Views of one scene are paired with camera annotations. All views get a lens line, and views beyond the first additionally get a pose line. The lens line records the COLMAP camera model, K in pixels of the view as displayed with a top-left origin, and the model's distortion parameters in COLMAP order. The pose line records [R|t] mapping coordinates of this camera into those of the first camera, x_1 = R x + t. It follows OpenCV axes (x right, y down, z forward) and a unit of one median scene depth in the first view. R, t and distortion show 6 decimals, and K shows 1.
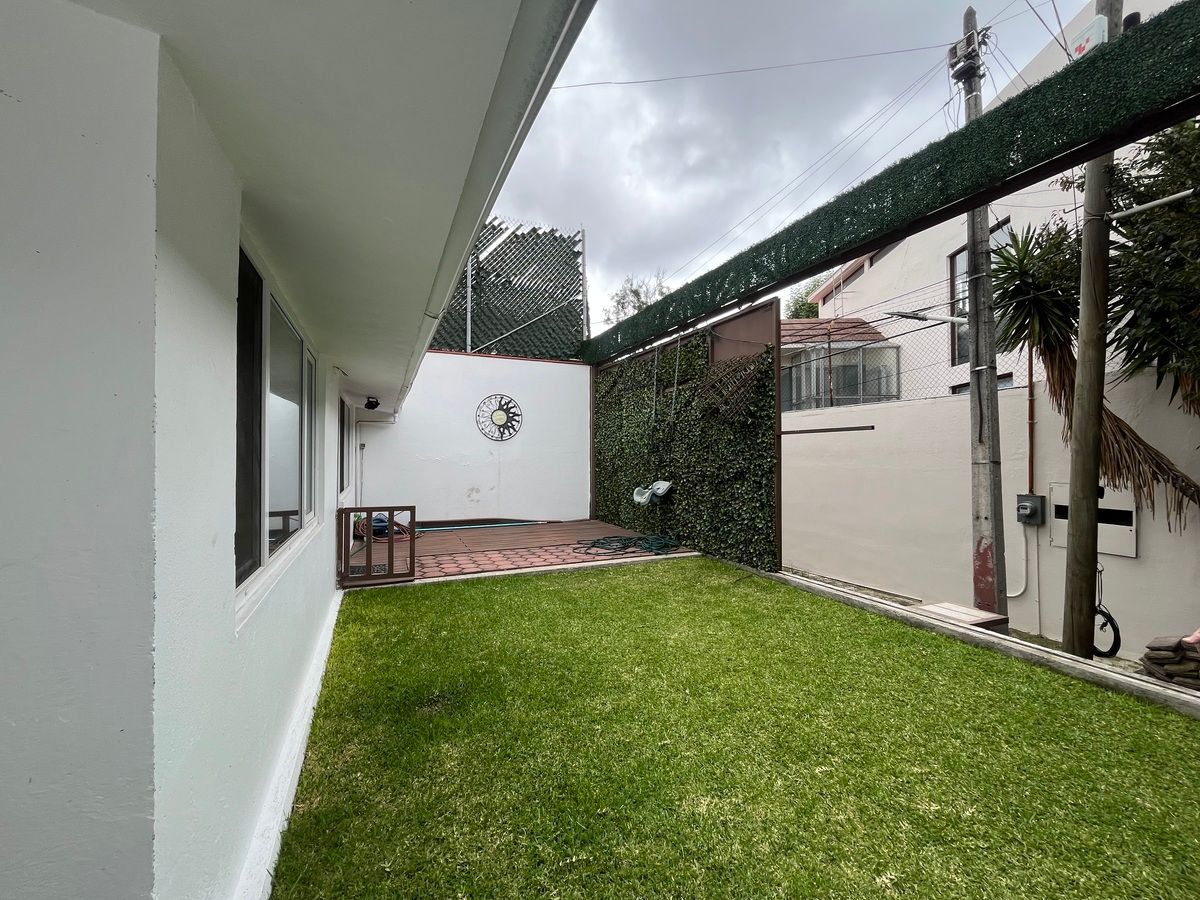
lens RADIAL K [[487.2, 0, 600.0], [0, 487.2, 451.2], [0, 0, 1]] dist [-0.003587, -0.000121]
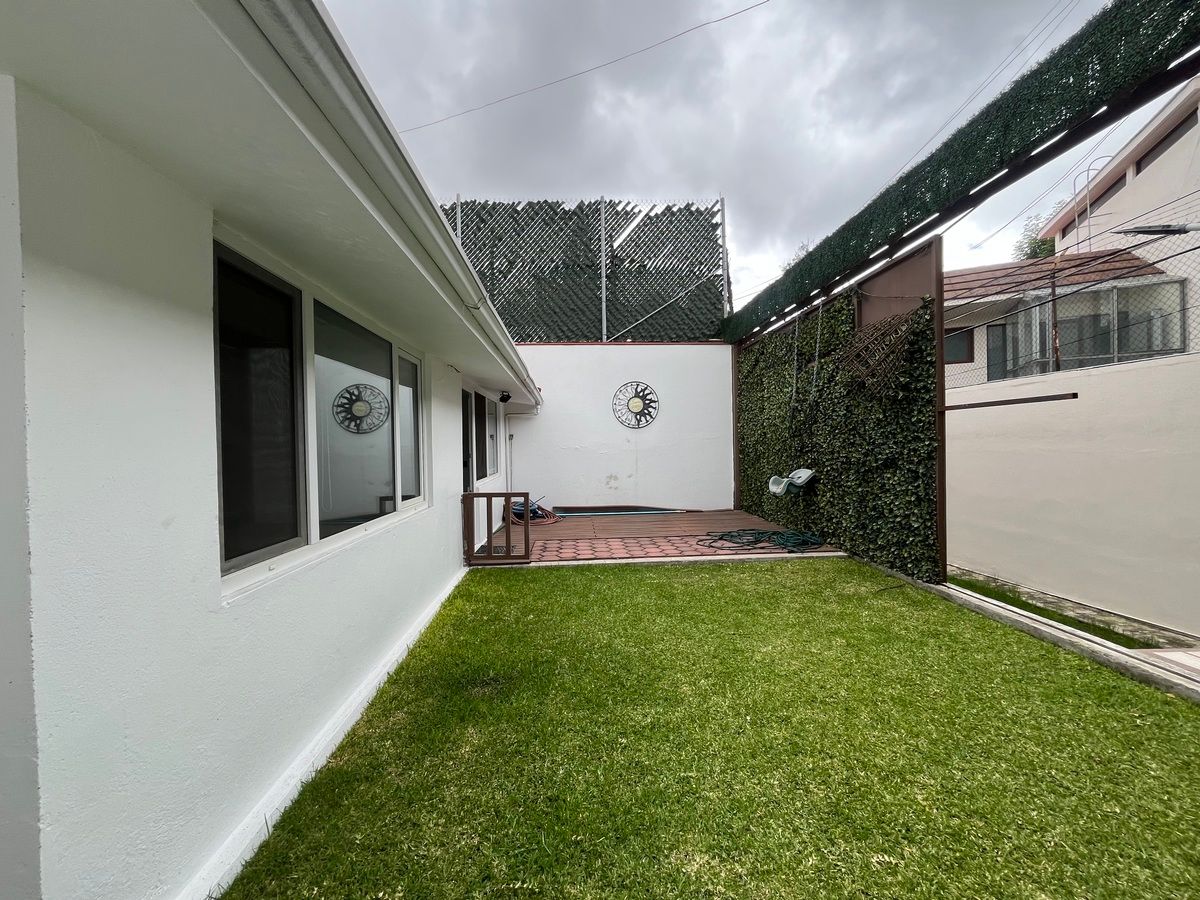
lens RADIAL K [[487.2, 0, 601.7], [0, 487.2, 451.0], [0, 0, 1]] dist [-0.003587, -0.000121]
pose [[0.935484, -0.011218, -0.353192, 0.128217], [0.020705, 0.999519, 0.023094, 0.001114], [0.352763, -0.028917, 0.935266, 0.067147]]
